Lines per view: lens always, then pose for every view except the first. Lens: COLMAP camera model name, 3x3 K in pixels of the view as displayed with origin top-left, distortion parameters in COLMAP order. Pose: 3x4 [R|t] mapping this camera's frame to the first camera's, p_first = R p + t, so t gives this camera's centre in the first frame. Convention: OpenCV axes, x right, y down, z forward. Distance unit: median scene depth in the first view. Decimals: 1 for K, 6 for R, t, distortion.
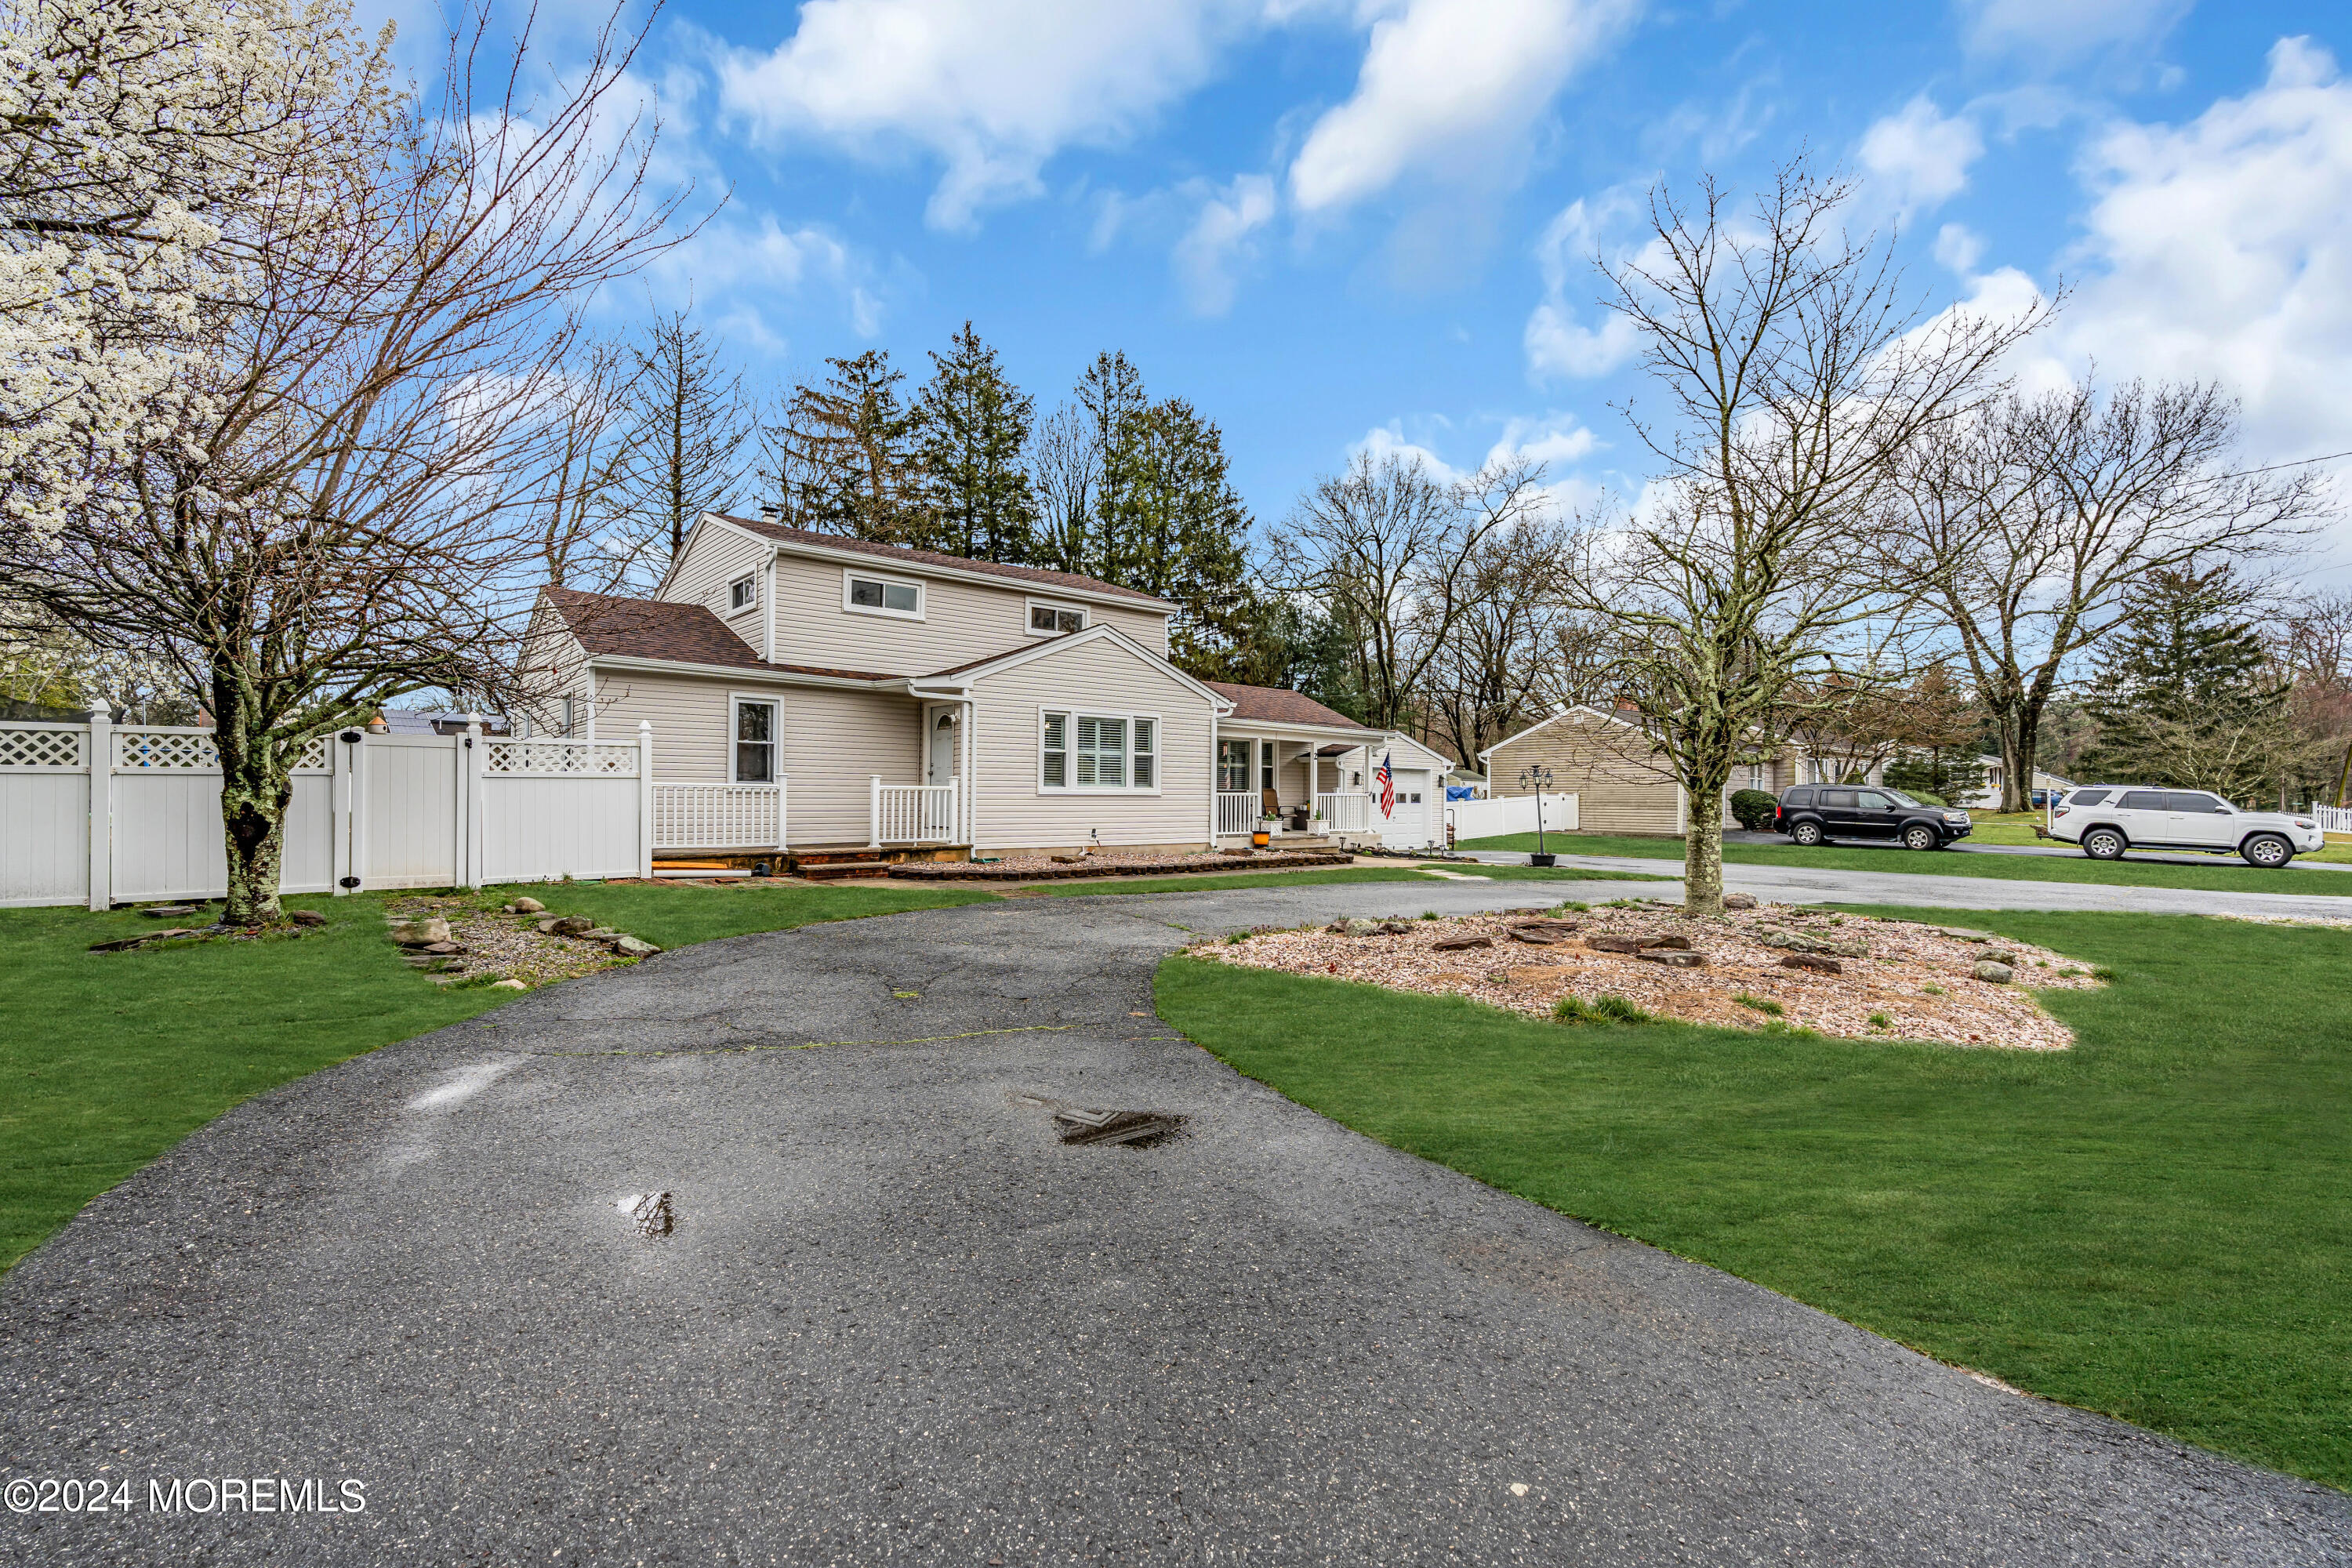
lens RADIAL K [[1048.1, 0, 1167.7], [0, 1048.1, 789.5], [0, 0, 1]] dist [-0.000569, 0.000792]
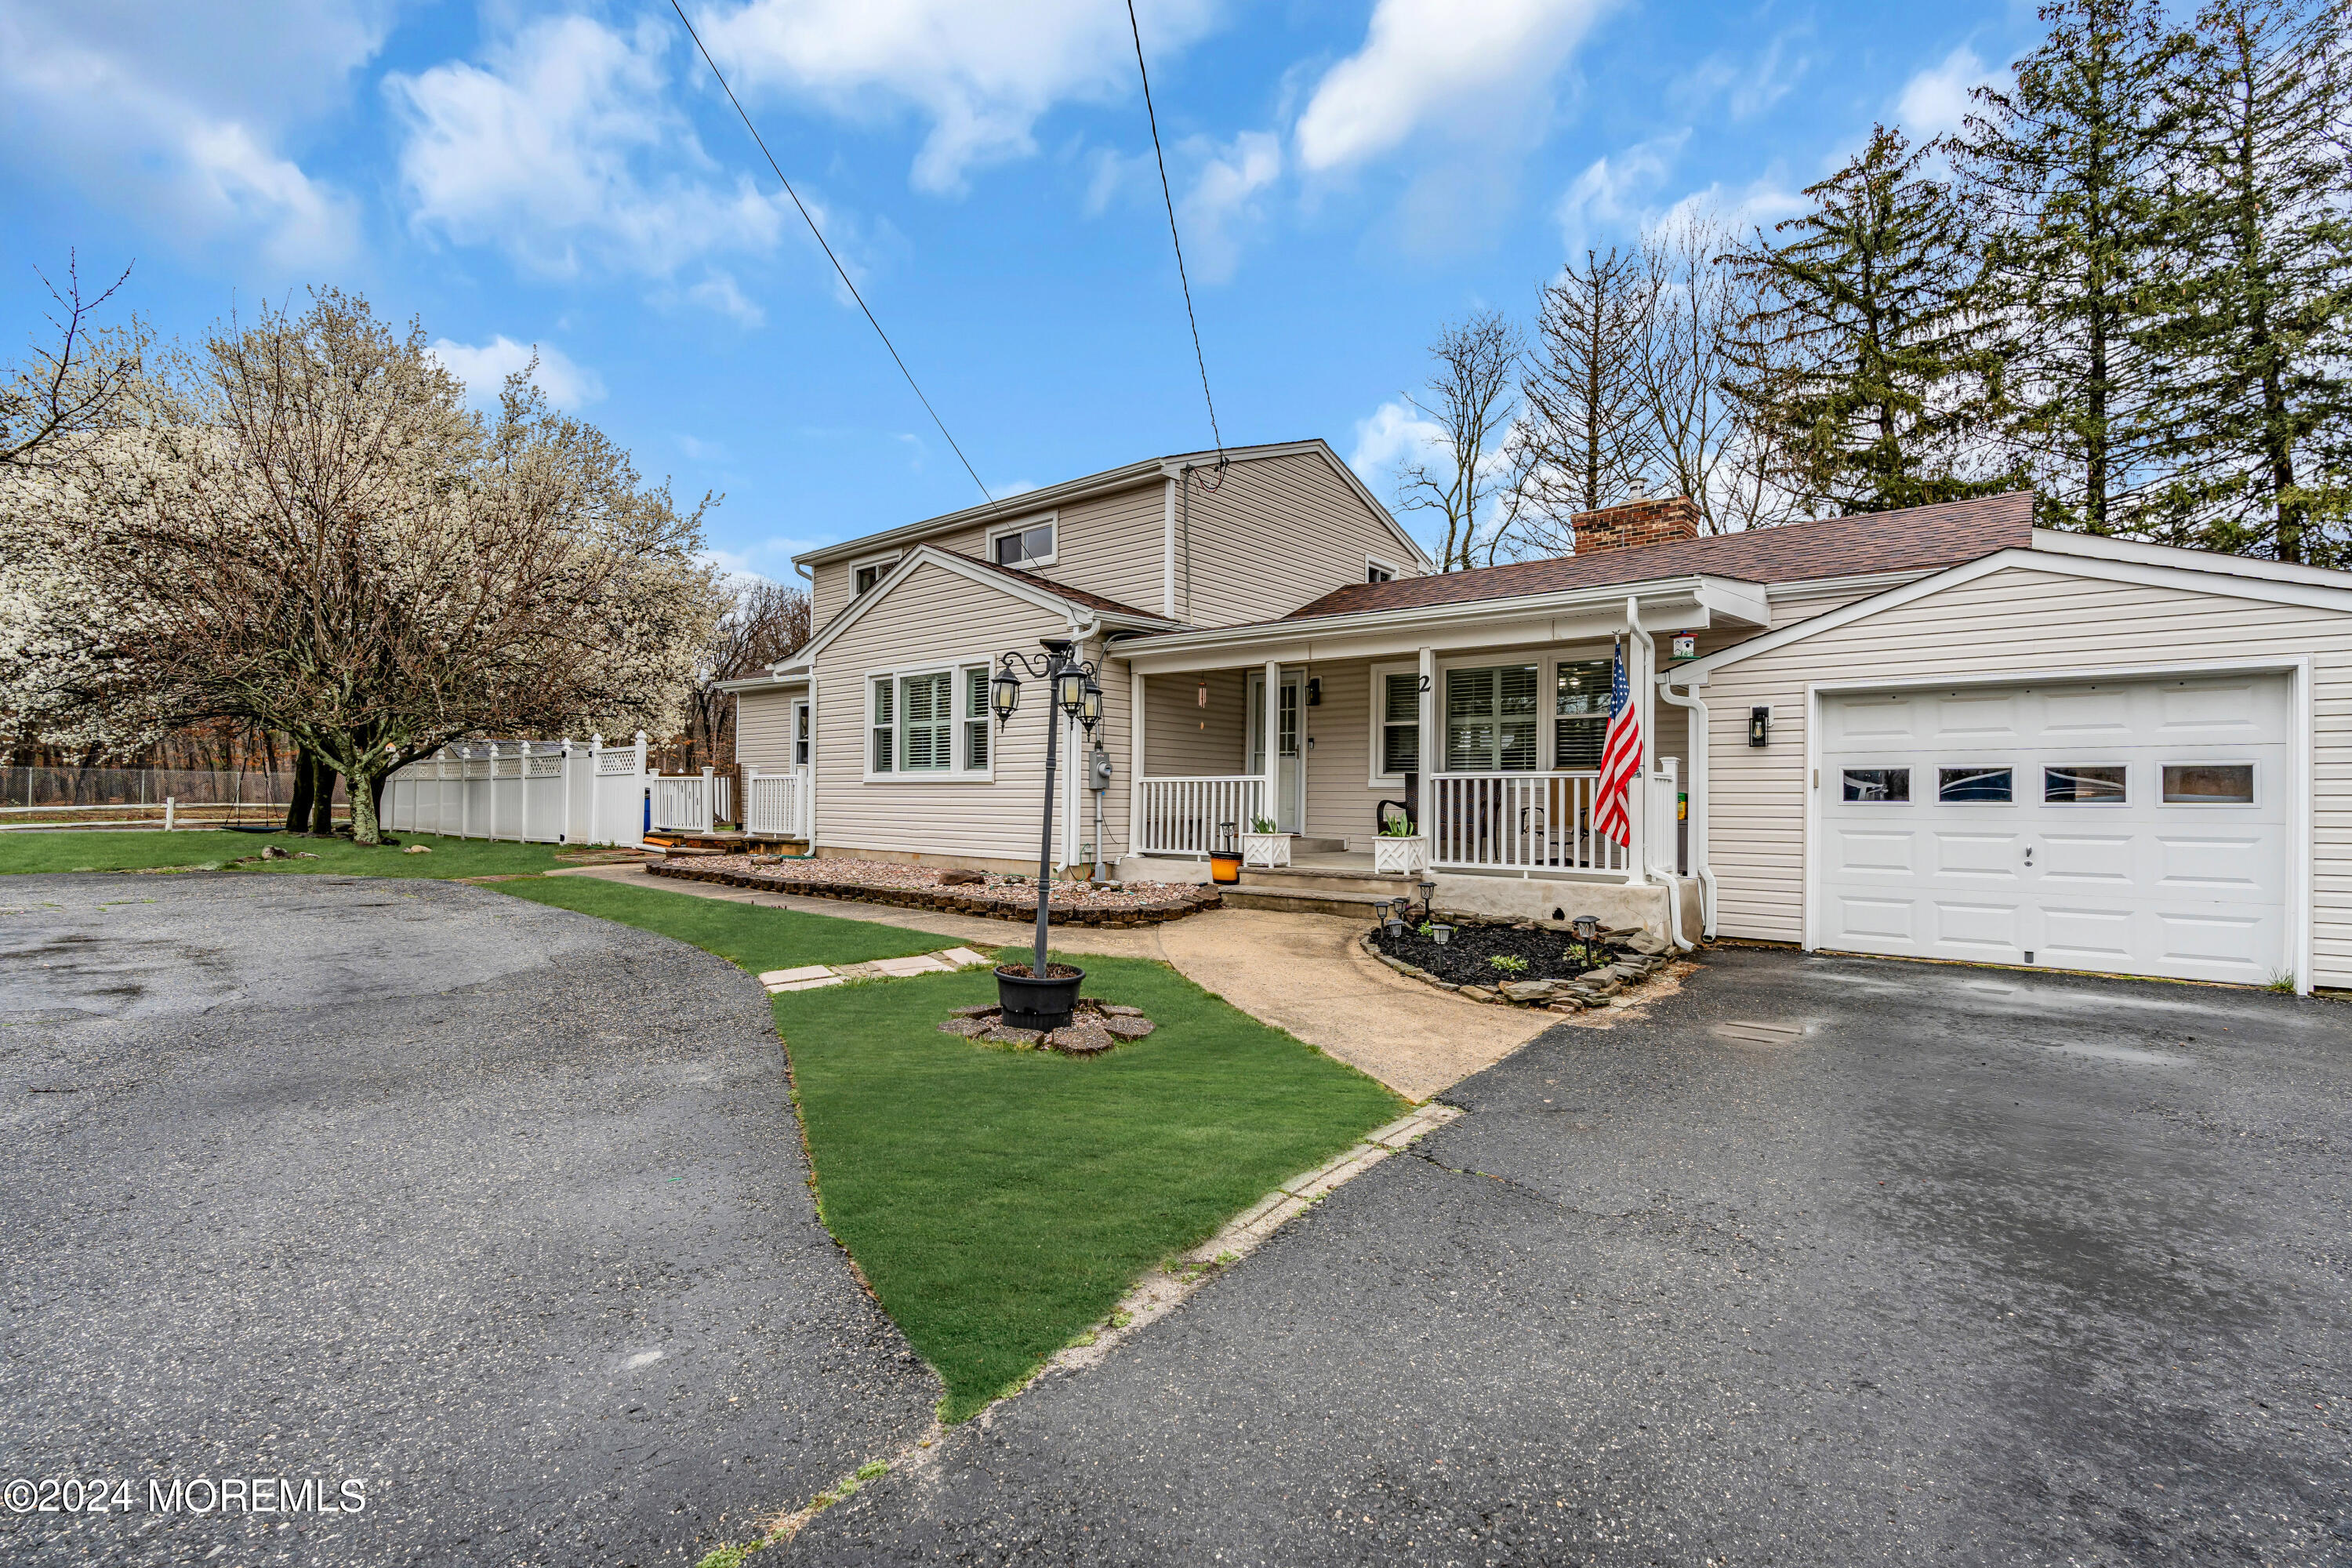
lens RADIAL K [[1048.1, 0, 1180.8], [0, 1048.1, 792.8], [0, 0, 1]] dist [-0.000569, 0.000792]
pose [[0.169389, -0.010145, -0.985497, 0.549677], [-0.000294, 0.999946, -0.010345, 0.015903], [0.985549, 0.002042, 0.169377, 0.864016]]
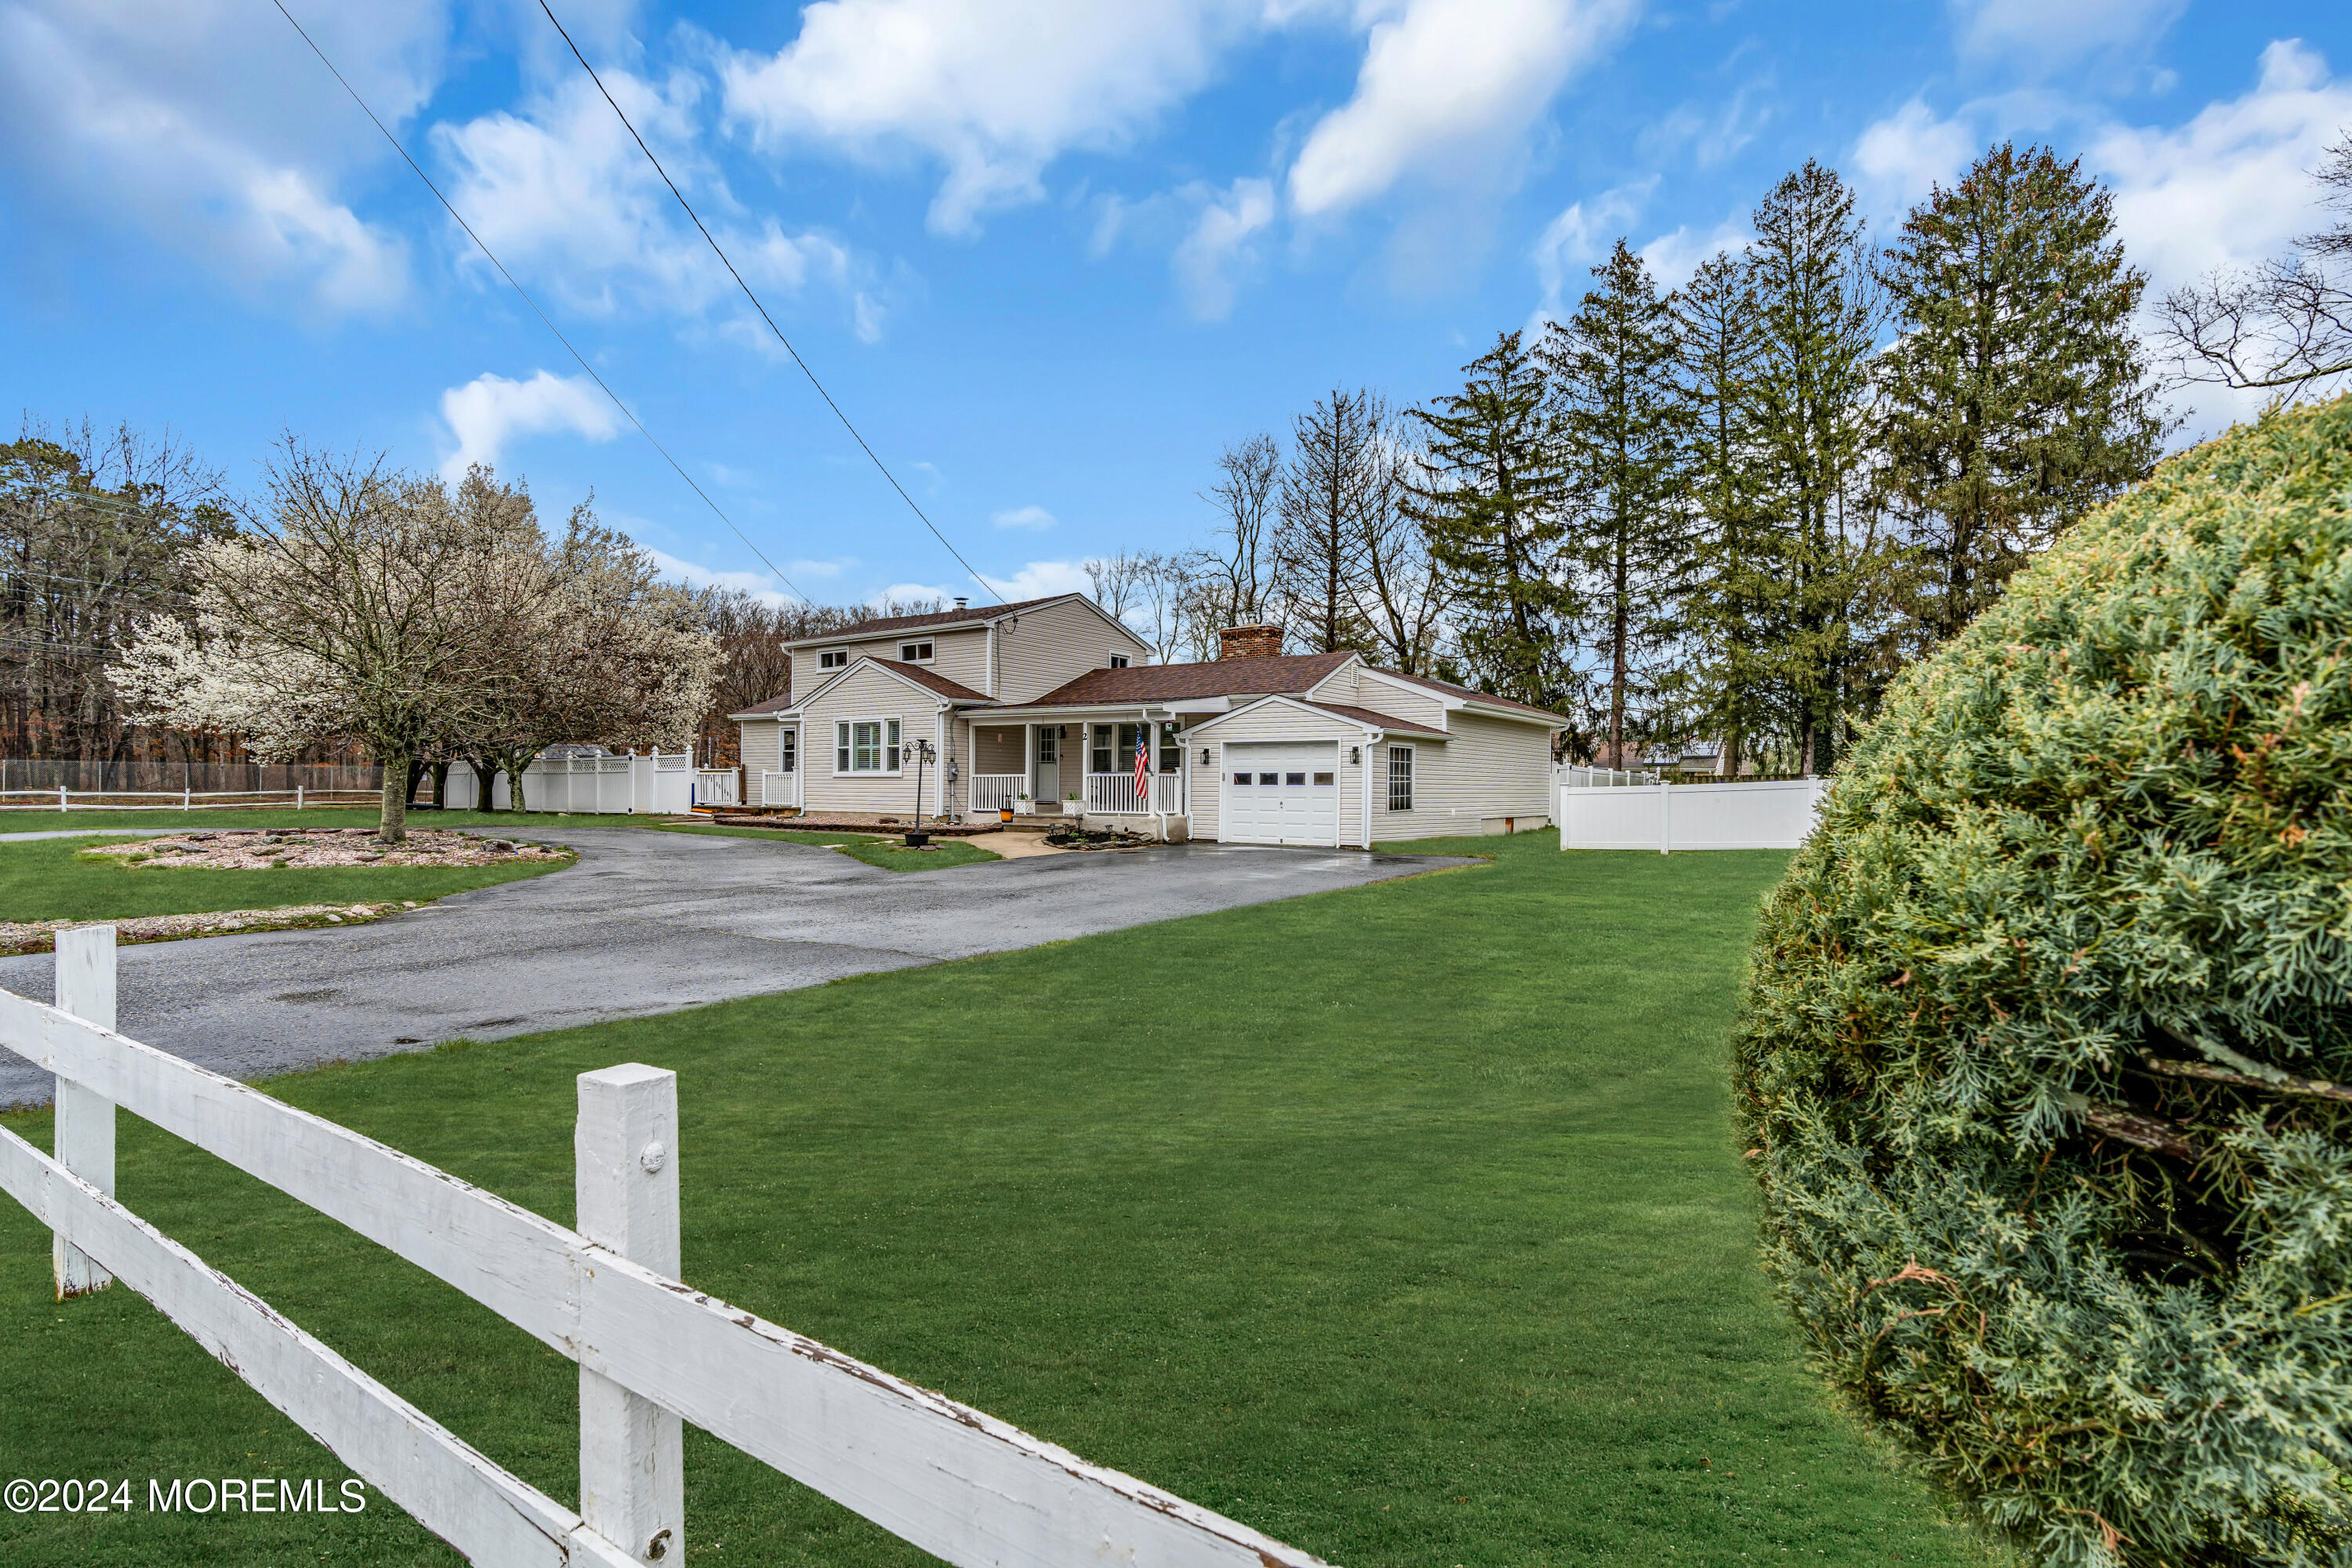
lens RADIAL K [[1071.1, 0, 1173.5], [0, 1071.1, 787.9], [0, 0, 1]] dist [0.000831, -0.000176]
pose [[0.243605, -0.002543, -0.969871, 1.182297], [0.002246, 0.999995, -0.002058, 0.019510], [0.969872, -0.001677, 0.243609, 0.862812]]
